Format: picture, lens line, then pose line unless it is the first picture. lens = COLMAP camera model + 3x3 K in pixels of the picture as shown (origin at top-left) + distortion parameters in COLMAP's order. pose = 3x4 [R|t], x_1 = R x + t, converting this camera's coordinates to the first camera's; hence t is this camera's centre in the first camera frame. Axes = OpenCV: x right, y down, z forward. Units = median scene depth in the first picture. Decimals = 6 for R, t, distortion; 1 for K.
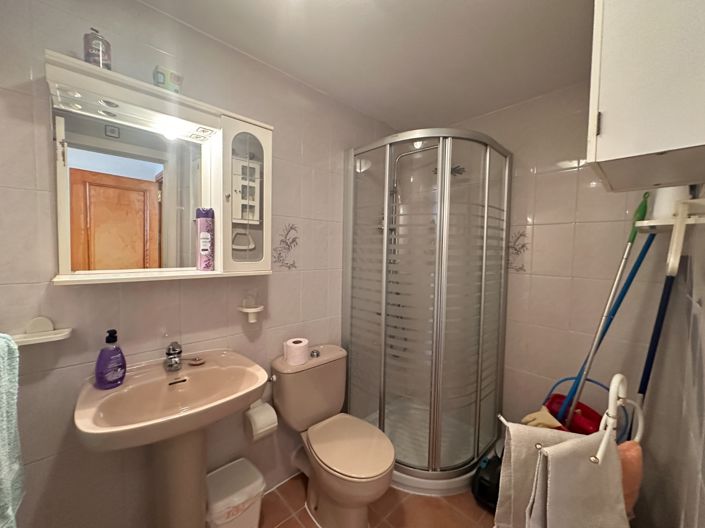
lens RADIAL K [[279.7, 0, 352.0], [0, 279.7, 263.8], [0, 0, 1]] dist [-0.002093, 0.000263]
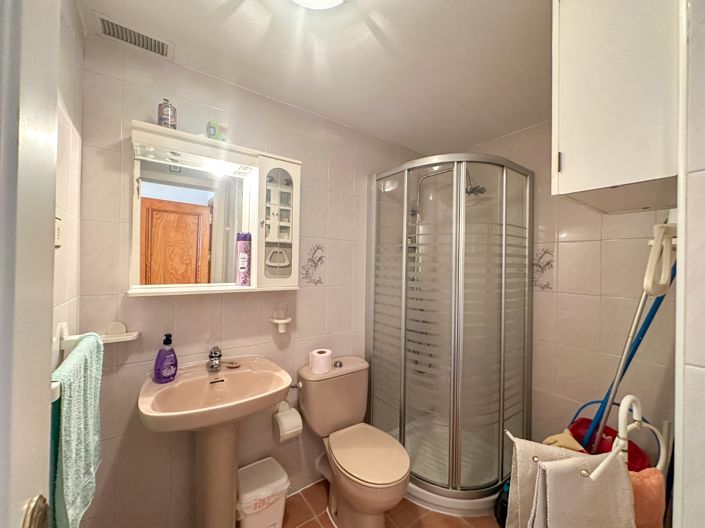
lens RADIAL K [[279.7, 0, 352.4], [0, 279.7, 263.5], [0, 0, 1]] dist [-0.002093, 0.000263]
pose [[0.991171, -0.001467, -0.132580, 0.071010], [-0.005916, 0.998454, -0.055277, -0.005867], [0.132456, 0.055574, 0.989630, -0.083816]]
